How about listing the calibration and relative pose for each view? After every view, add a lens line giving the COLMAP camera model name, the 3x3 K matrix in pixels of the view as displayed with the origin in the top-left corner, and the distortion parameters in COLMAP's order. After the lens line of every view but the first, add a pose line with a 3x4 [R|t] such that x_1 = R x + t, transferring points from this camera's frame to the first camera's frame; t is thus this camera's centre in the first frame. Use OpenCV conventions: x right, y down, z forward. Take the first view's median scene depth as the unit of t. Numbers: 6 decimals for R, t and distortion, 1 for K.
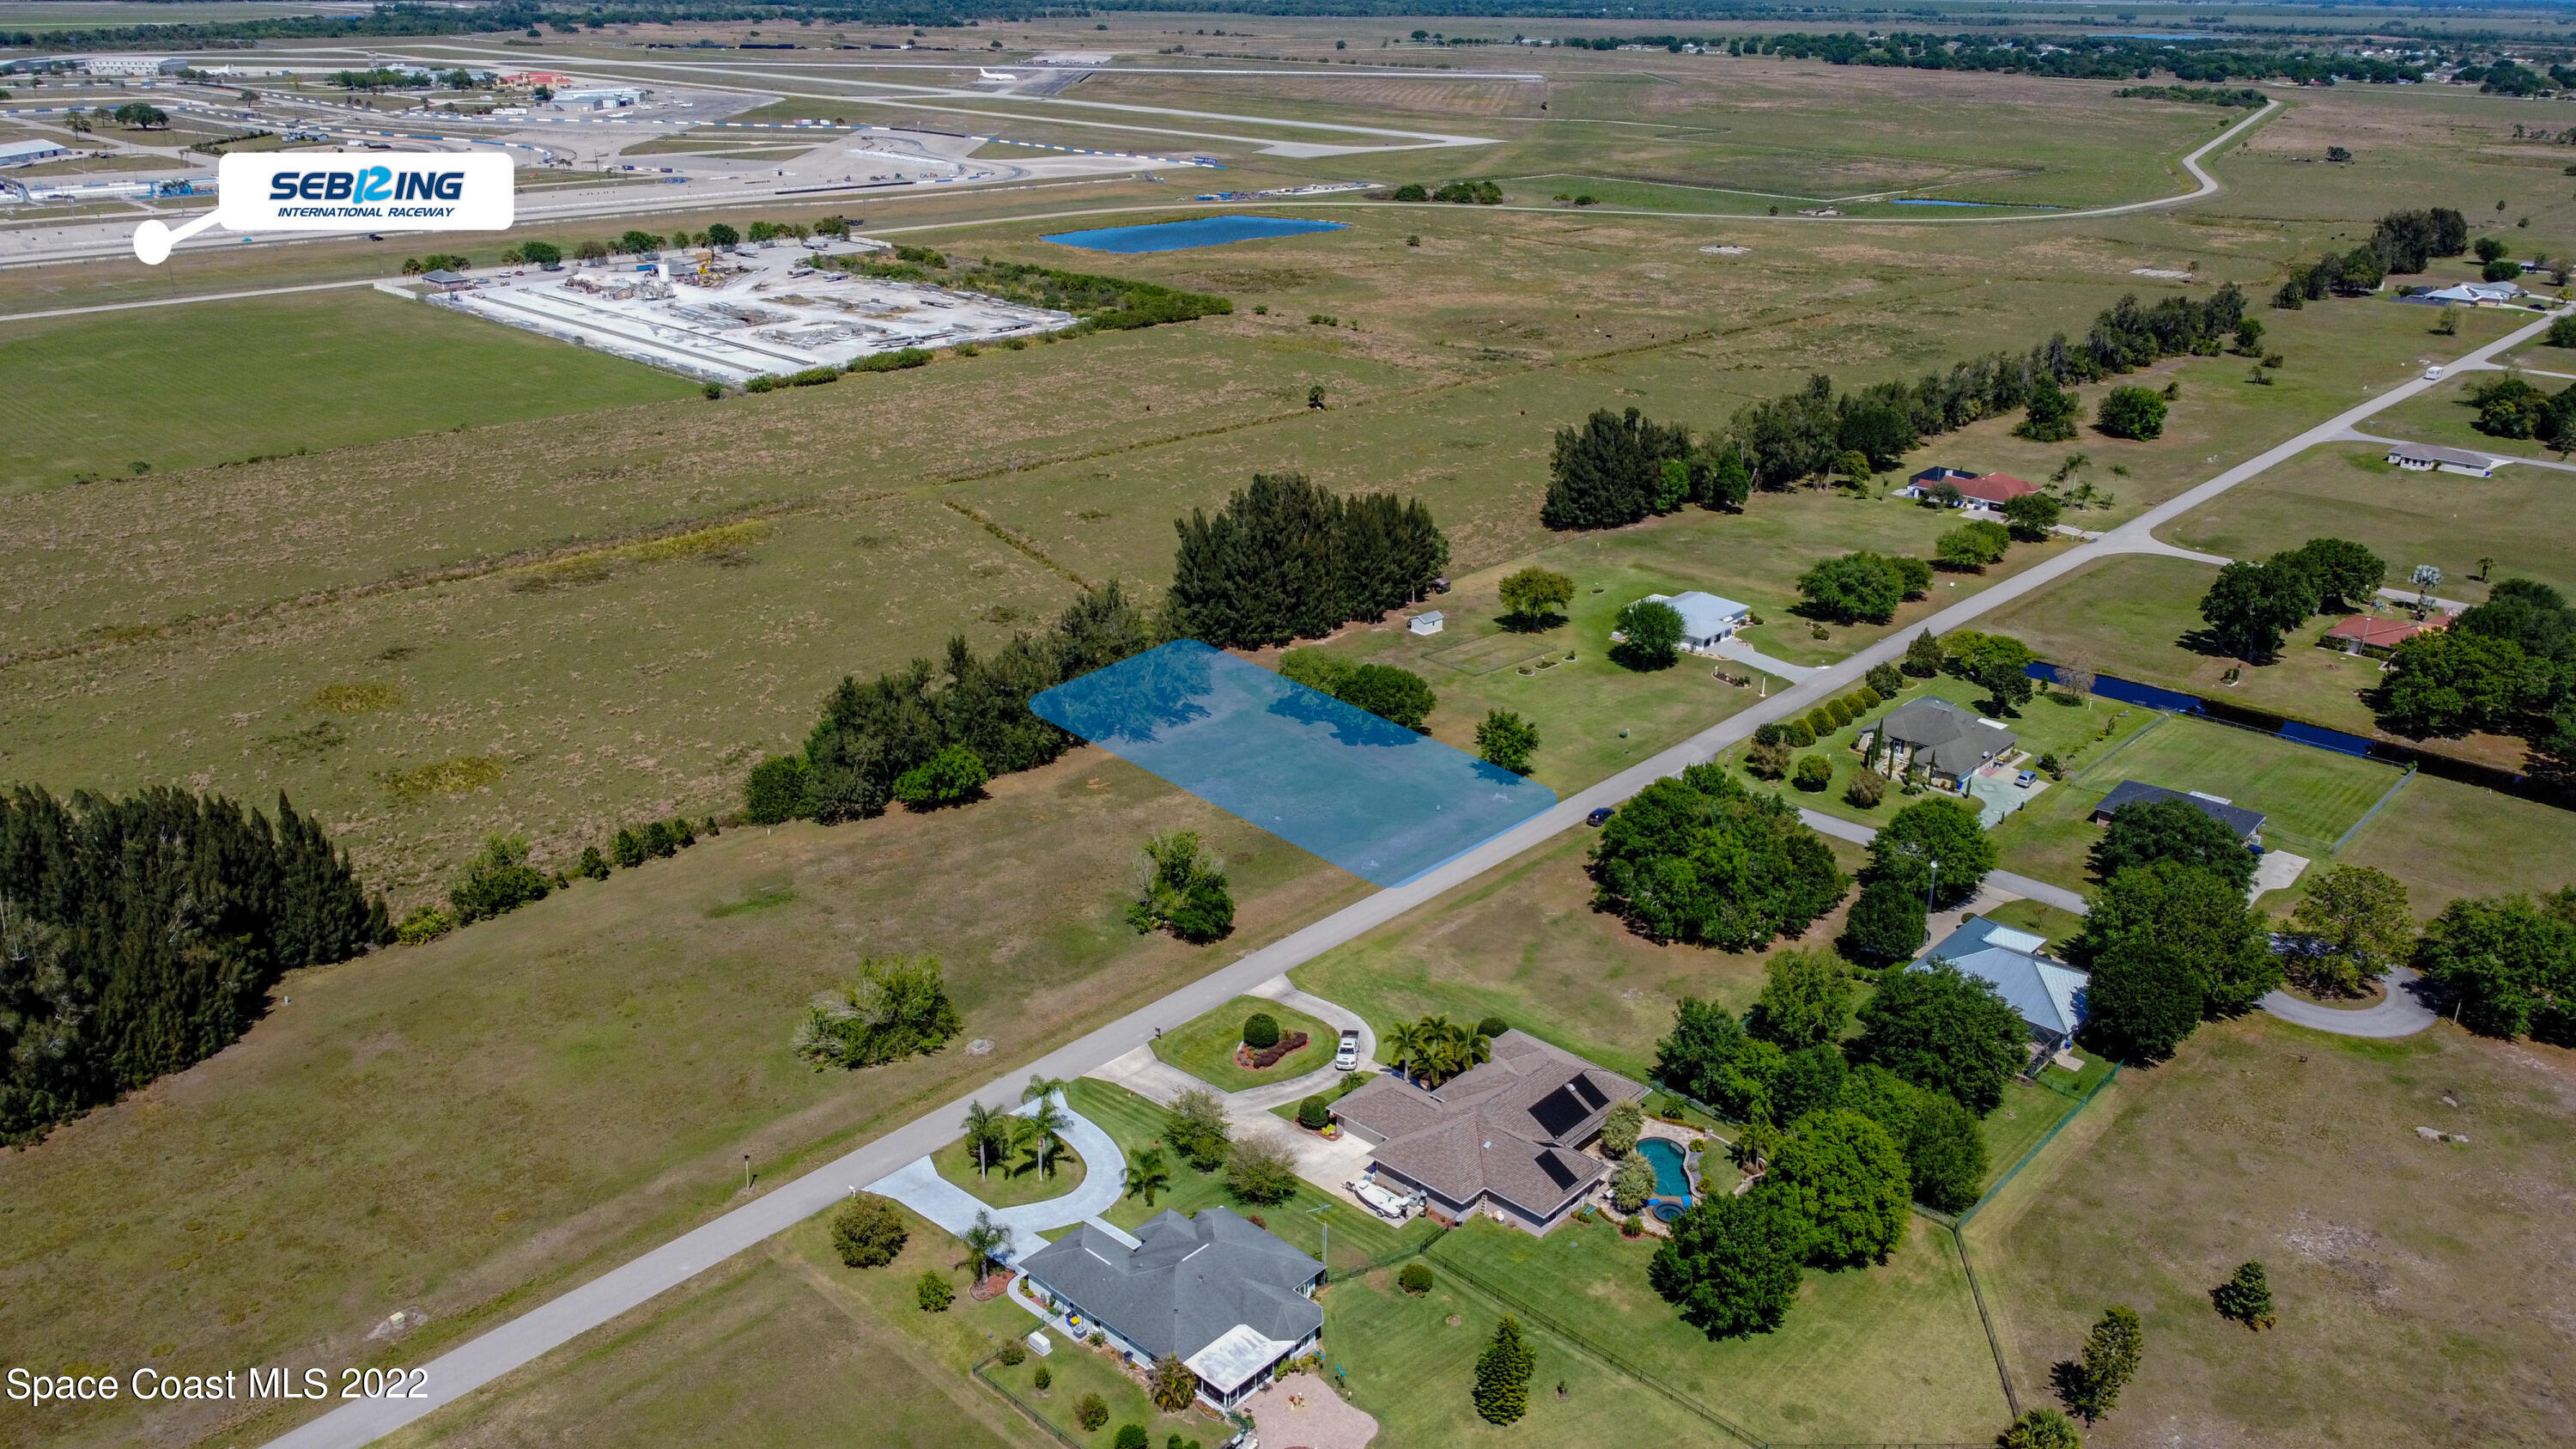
lens RADIAL K [[1945.9, 0, 1282.9], [0, 1945.9, 752.6], [0, 0, 1]] dist [0.006524, -0.016760]
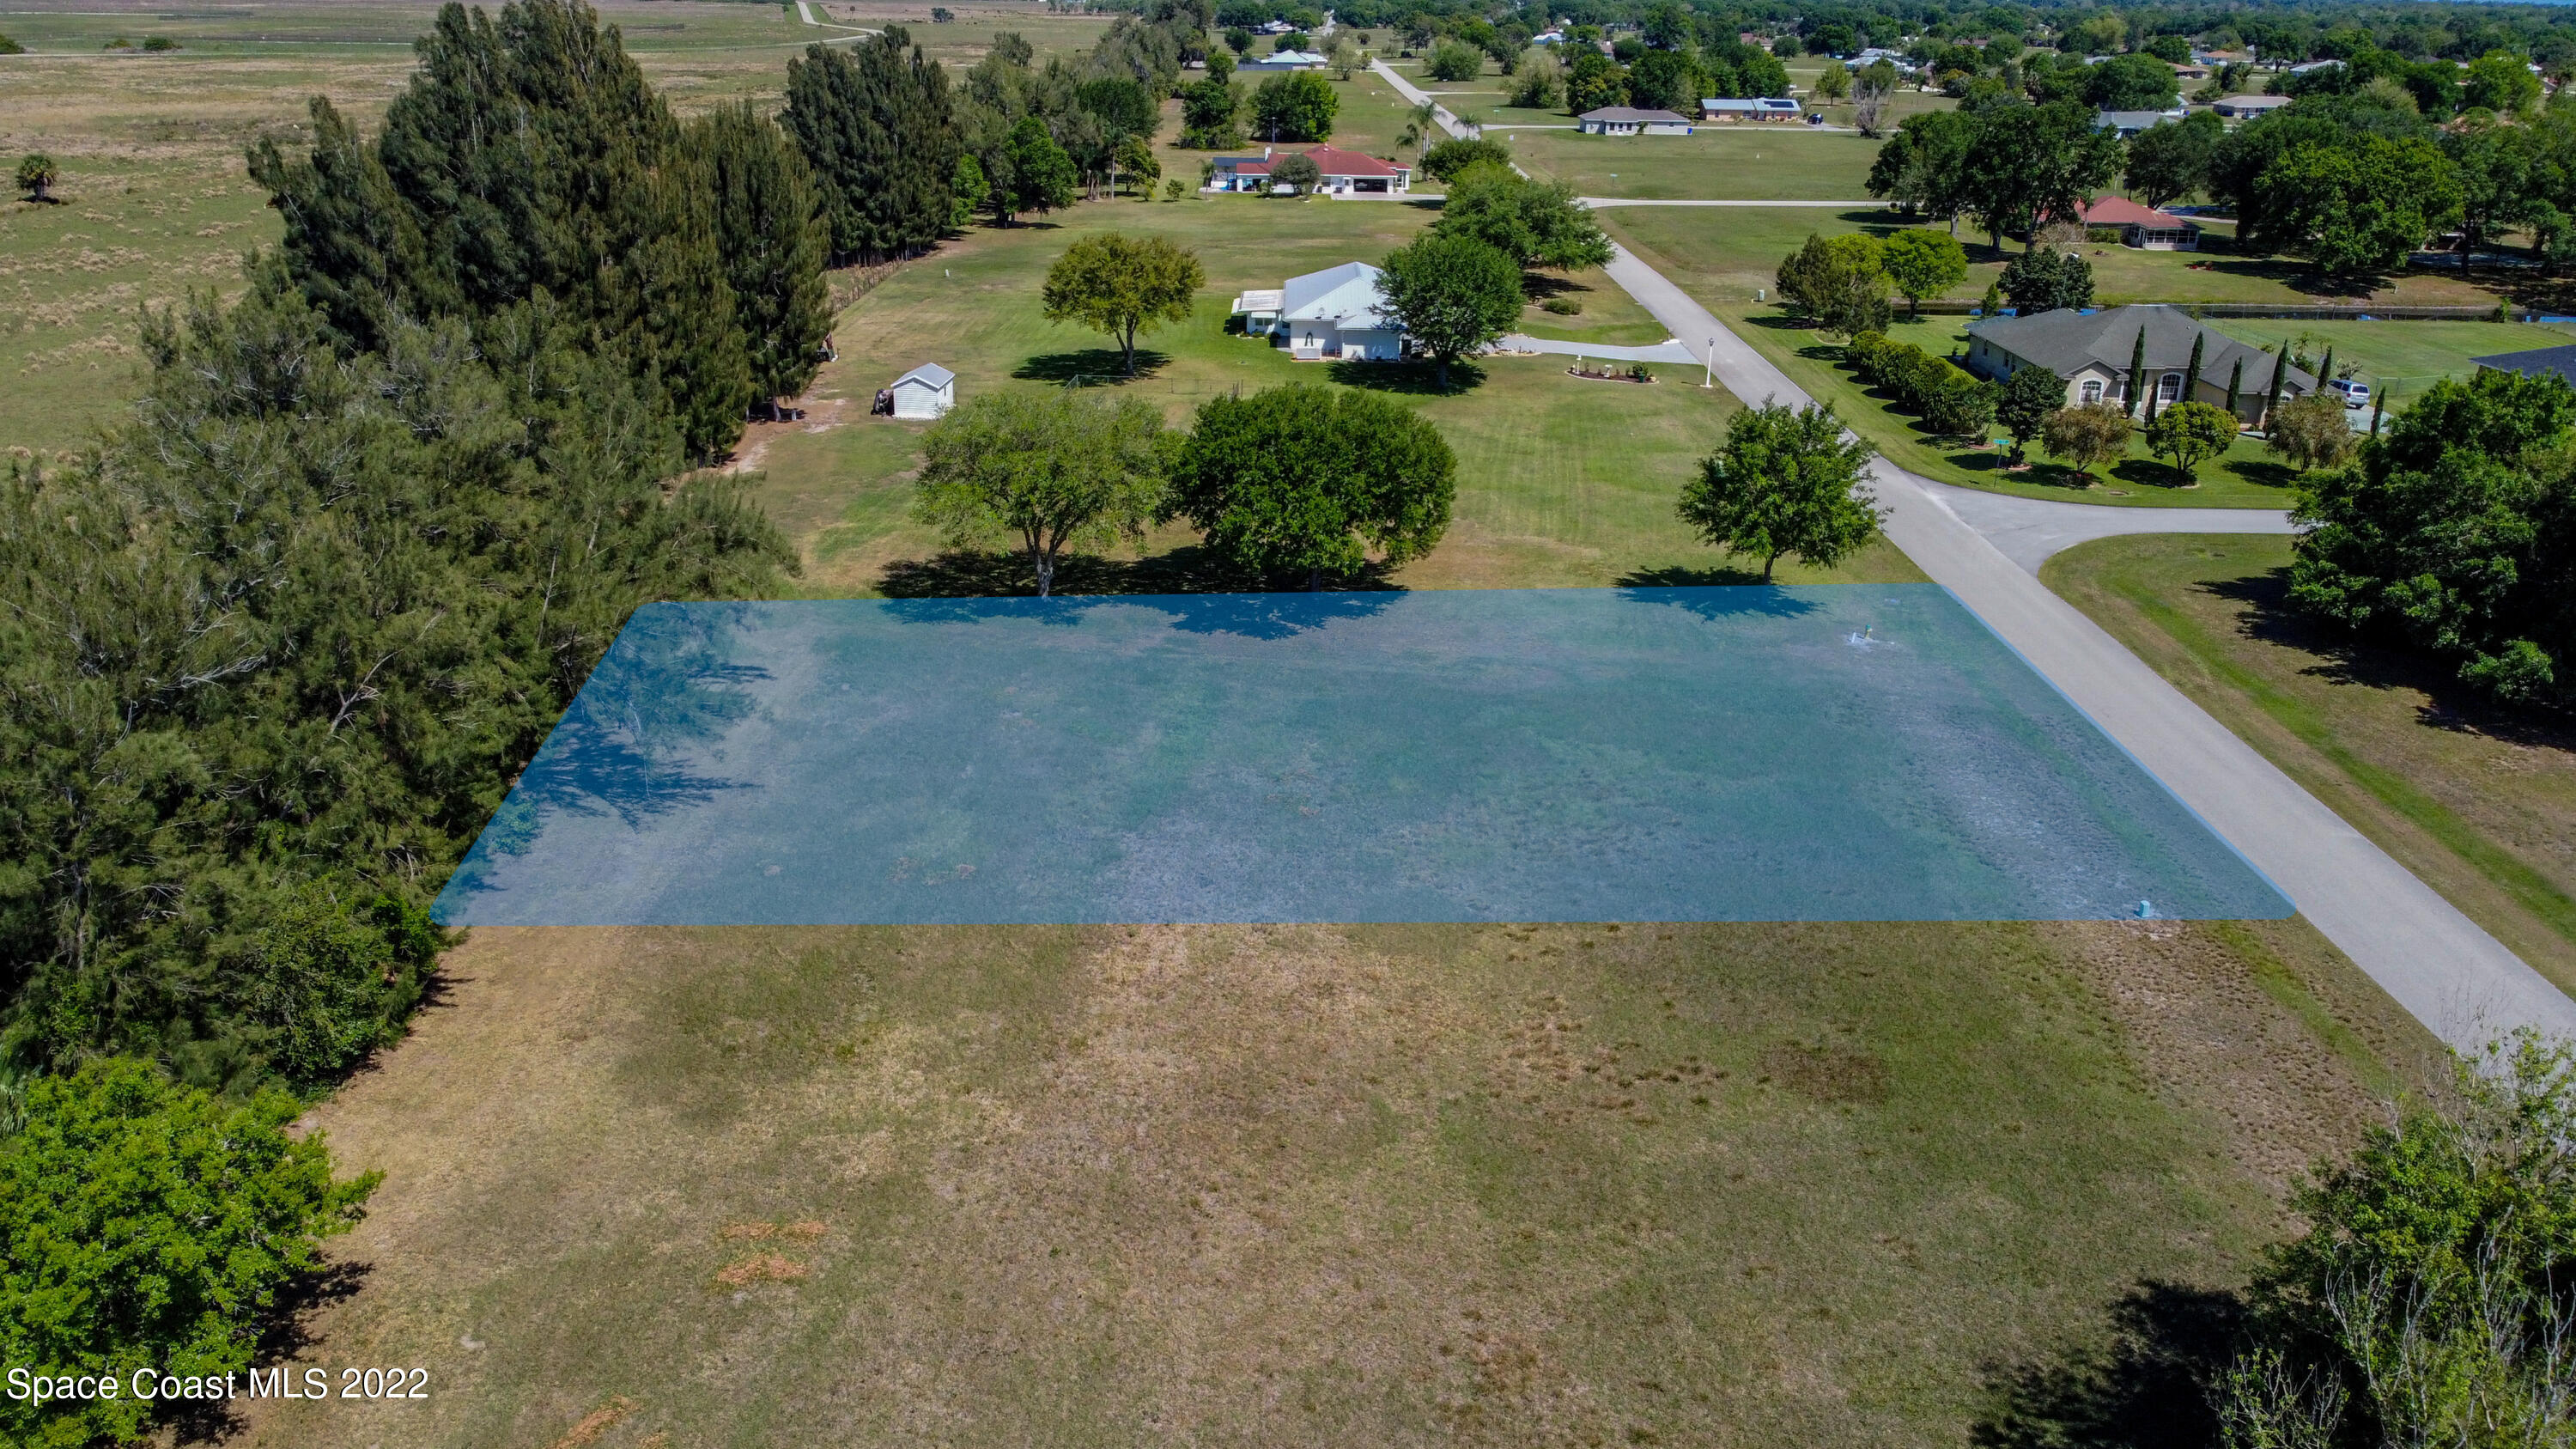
lens RADIAL K [[1945.9, 0, 1284.2], [0, 1945.9, 716.9], [0, 0, 1]] dist [0.006524, -0.016760]
pose [[0.729164, -0.246717, 0.638318, -0.187621], [0.254930, 0.963543, 0.081209, -0.018436], [-0.635083, 0.103512, 0.765477, 0.805138]]
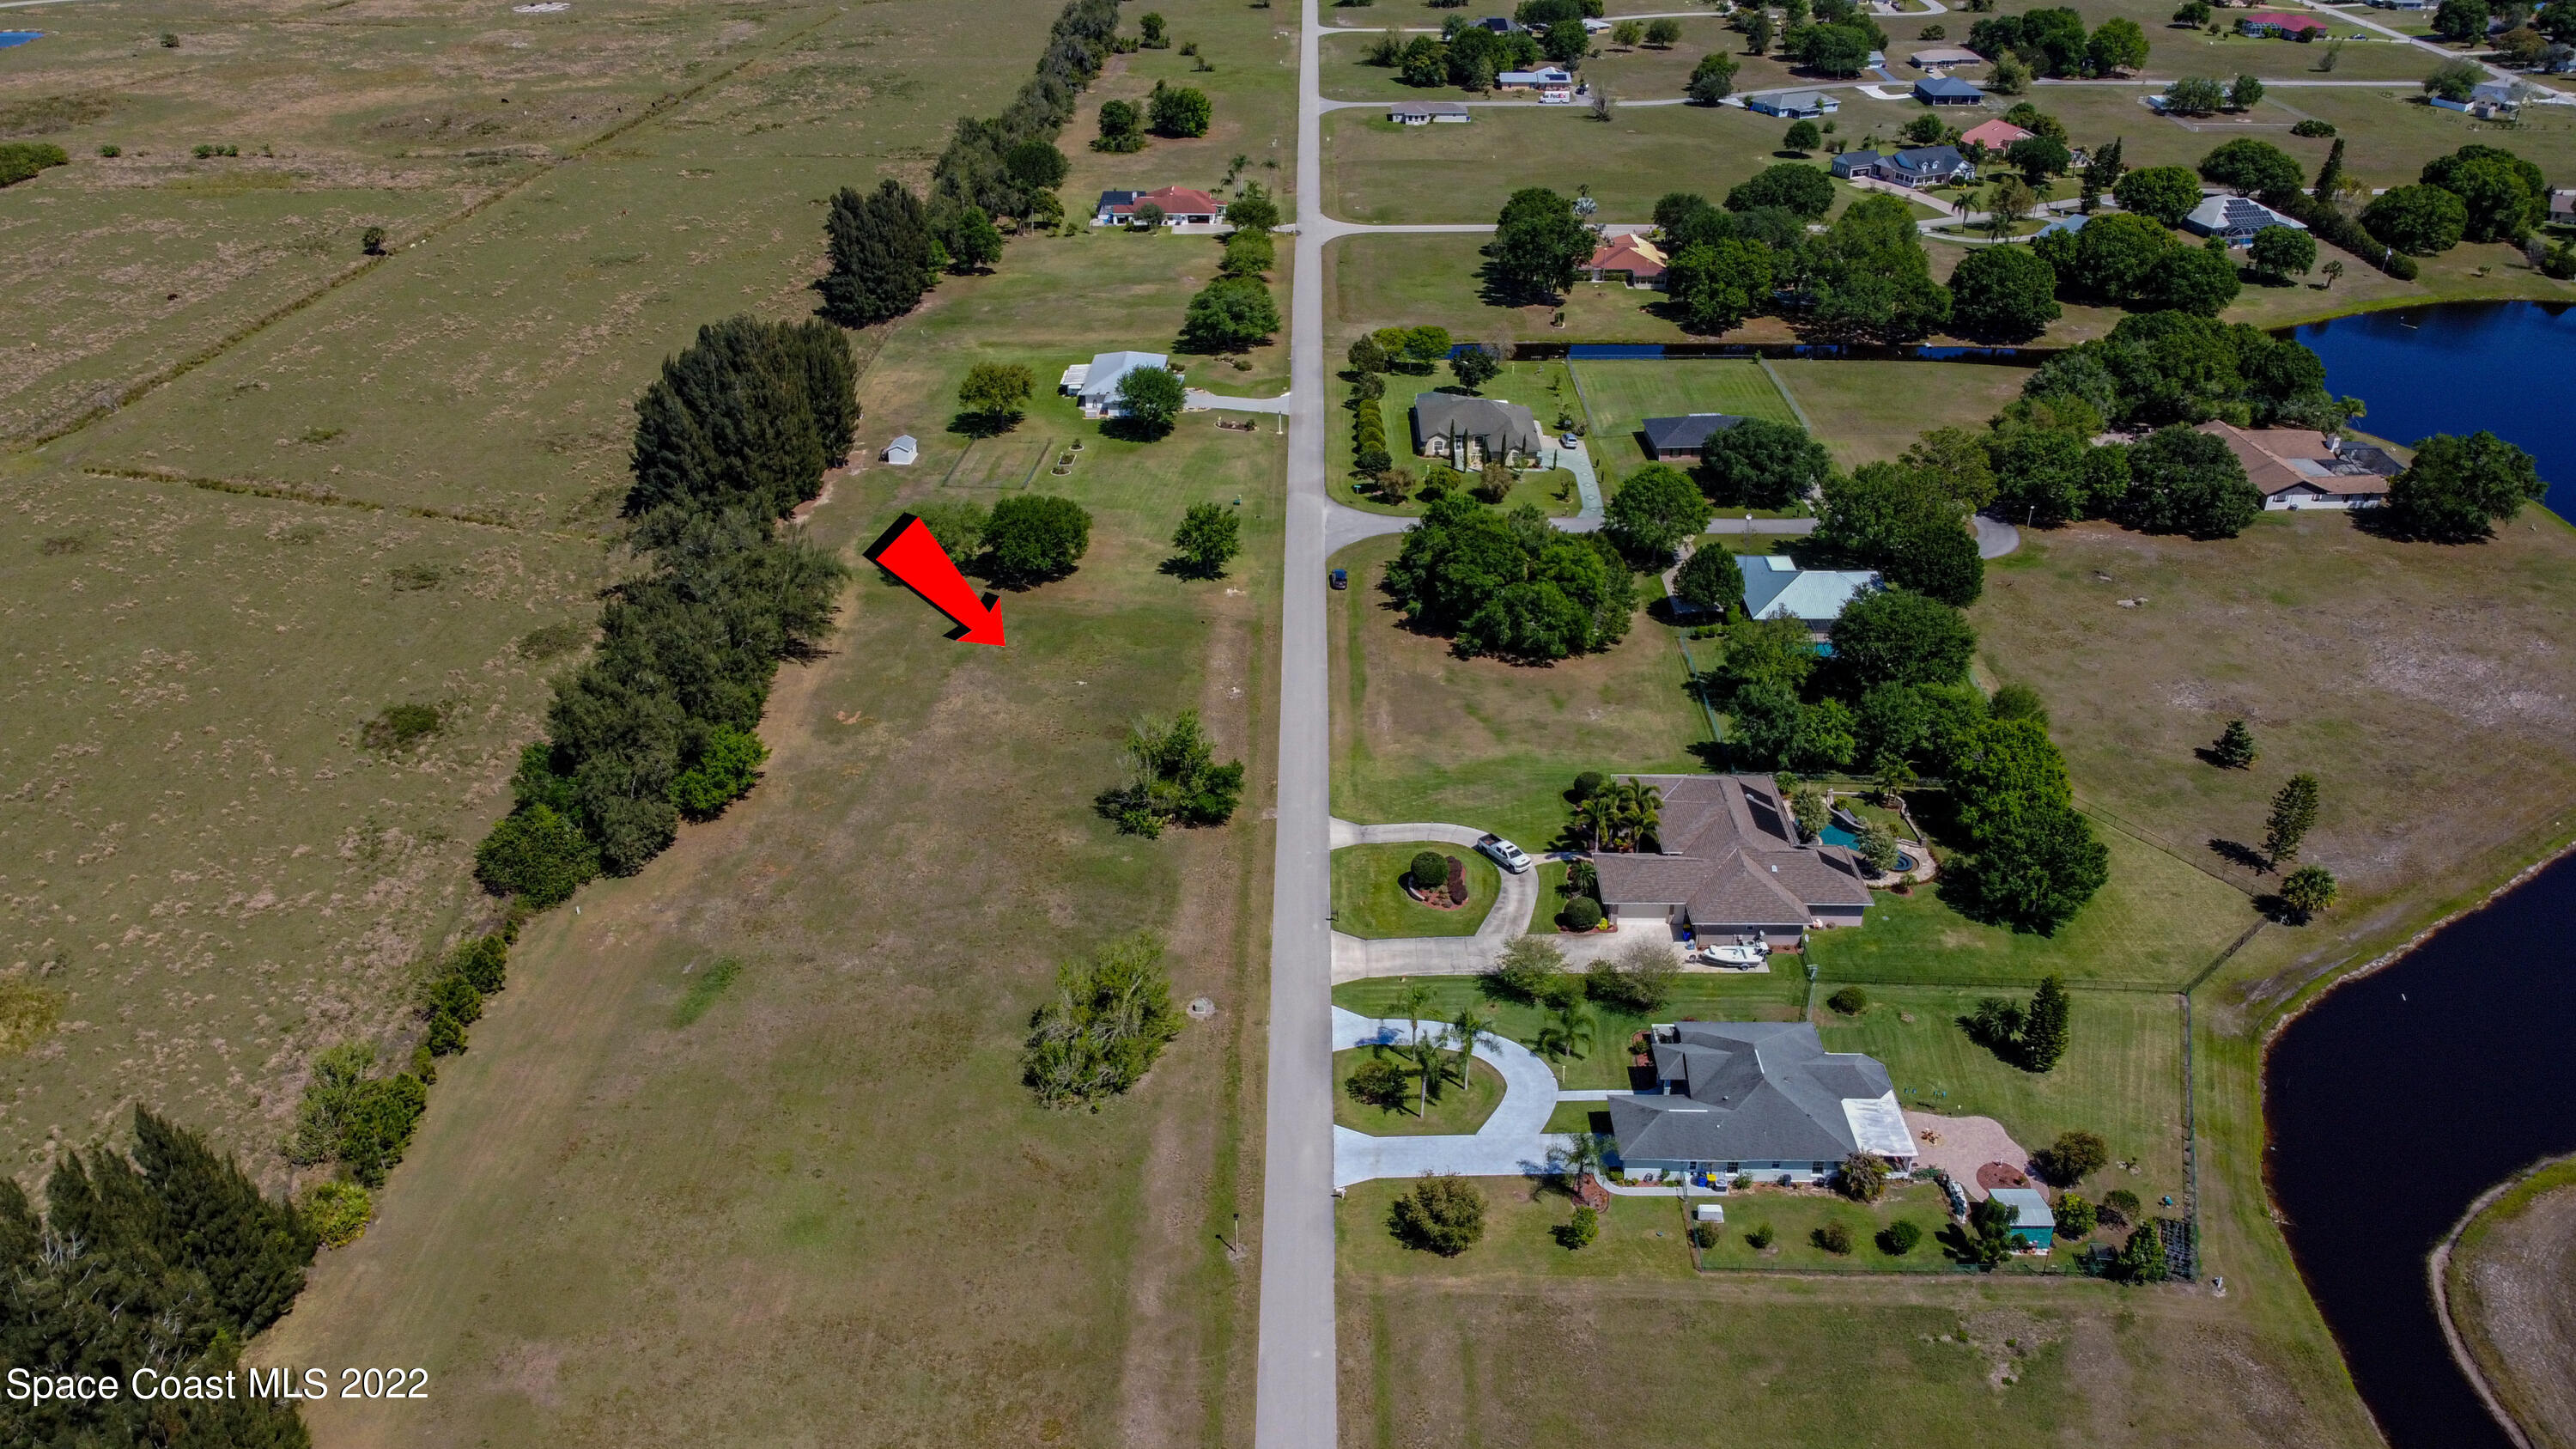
lens RADIAL K [[1945.9, 0, 1286.4], [0, 1945.9, 750.8], [0, 0, 1]] dist [0.006524, -0.016760]
pose [[0.741799, -0.336856, 0.579882, -0.453325], [0.262850, 0.941548, 0.210705, -0.098890], [-0.616964, -0.003878, 0.786982, 0.228149]]
